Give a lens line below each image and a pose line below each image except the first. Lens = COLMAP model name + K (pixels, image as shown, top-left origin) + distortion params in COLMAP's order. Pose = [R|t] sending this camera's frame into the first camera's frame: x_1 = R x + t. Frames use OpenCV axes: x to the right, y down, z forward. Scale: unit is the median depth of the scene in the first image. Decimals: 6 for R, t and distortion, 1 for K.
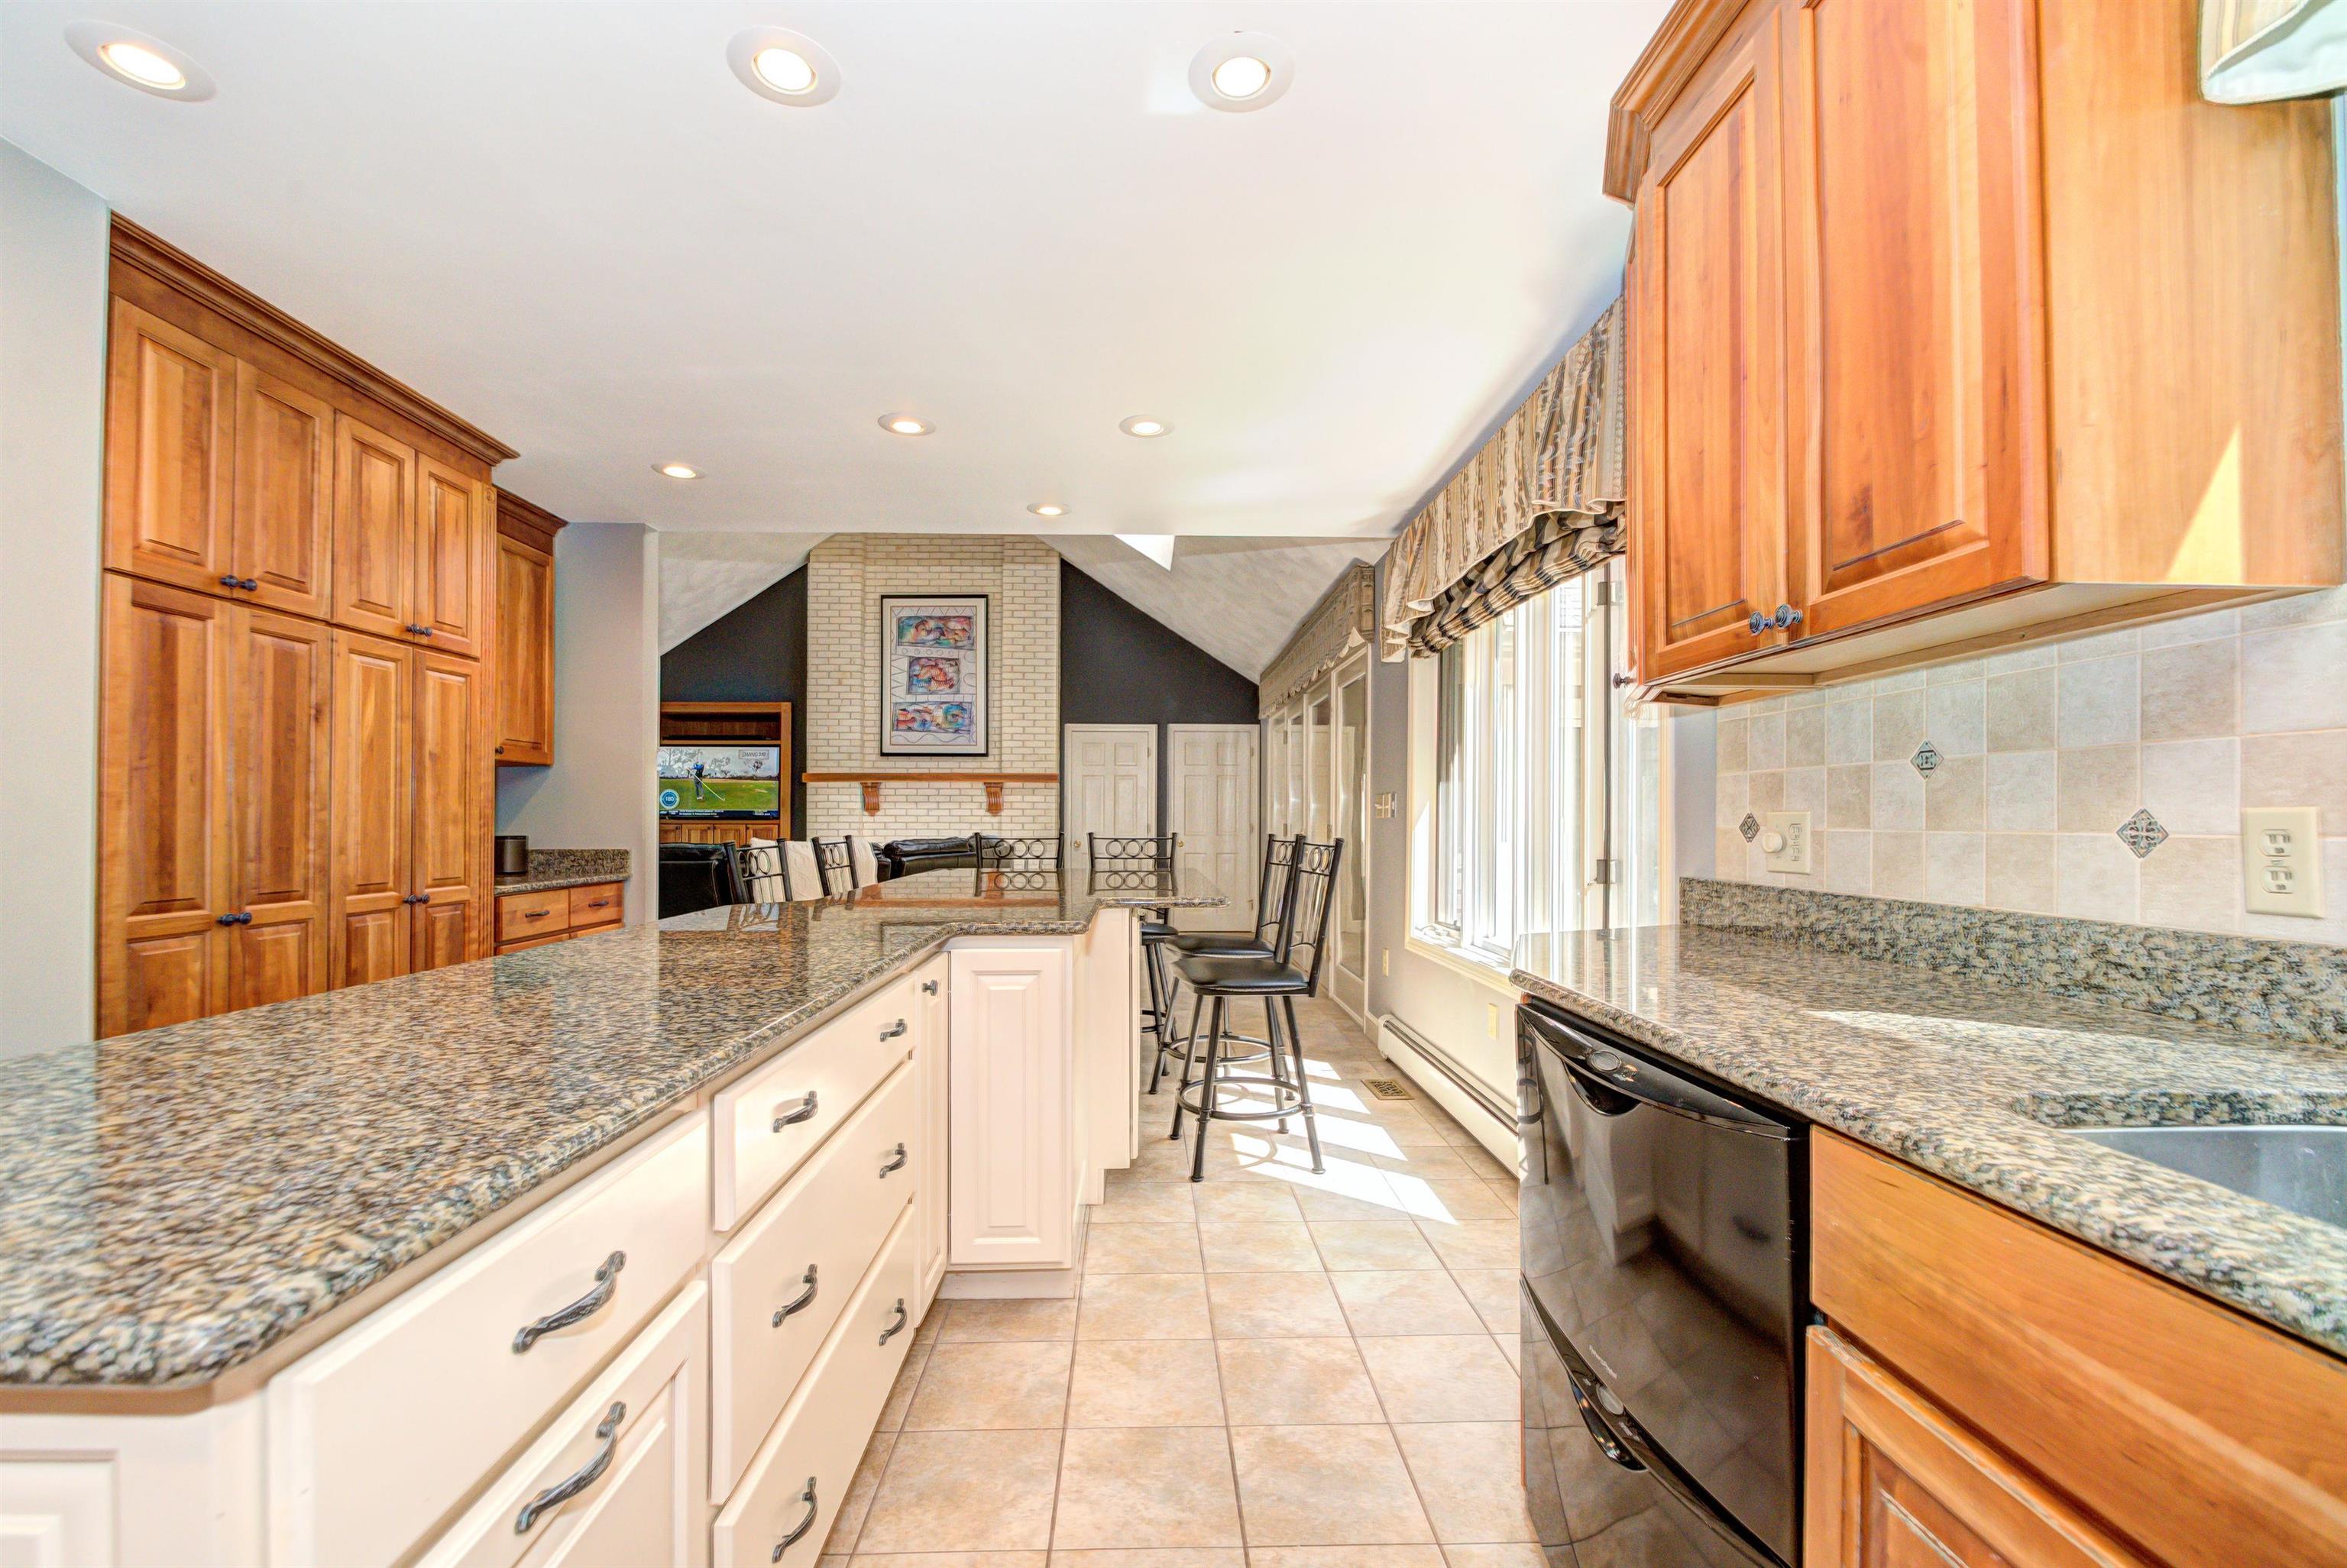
lens RADIAL K [[978.4, 0, 1177.5], [0, 978.4, 797.7], [0, 0, 1]] dist [-0.006741, -0.002203]
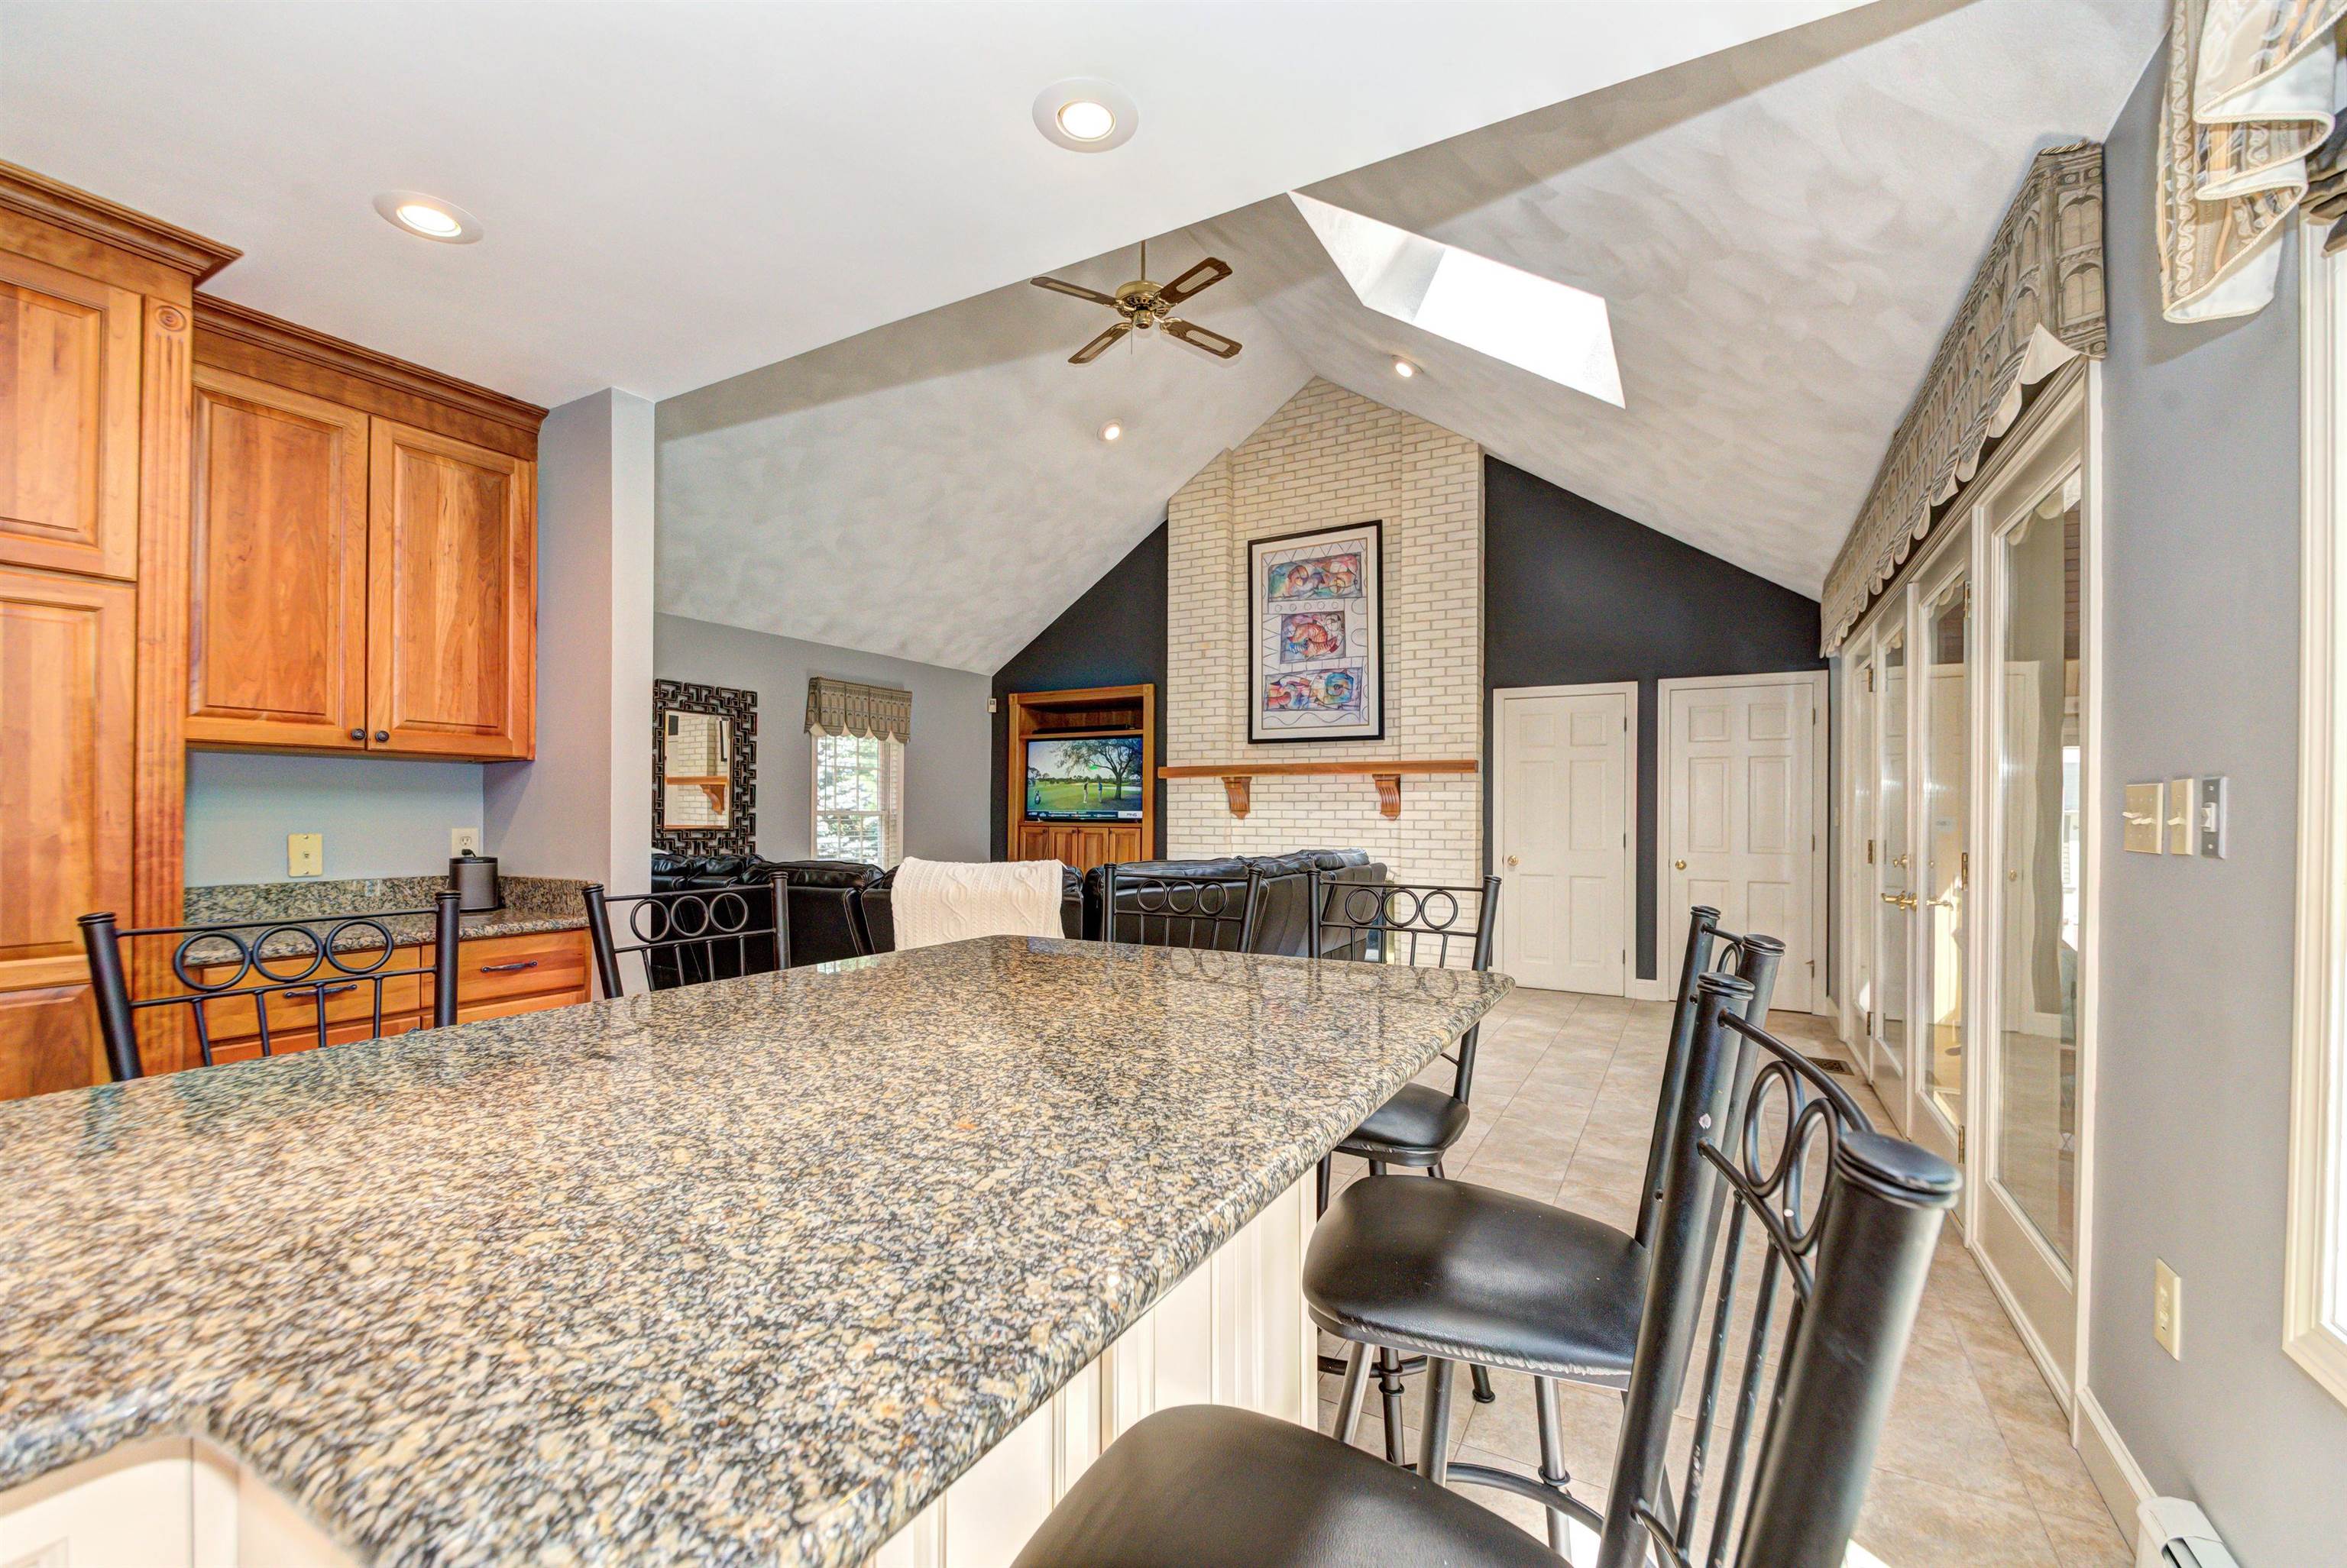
lens RADIAL K [[978.4, 0, 1154.9], [0, 978.4, 801.3], [0, 0, 1]] dist [-0.006741, -0.002203]
pose [[0.850184, -0.004744, -0.526464, 0.049455], [0.008827, 0.999947, 0.005244, -0.000677], [0.526411, -0.009106, 0.850181, 0.282124]]
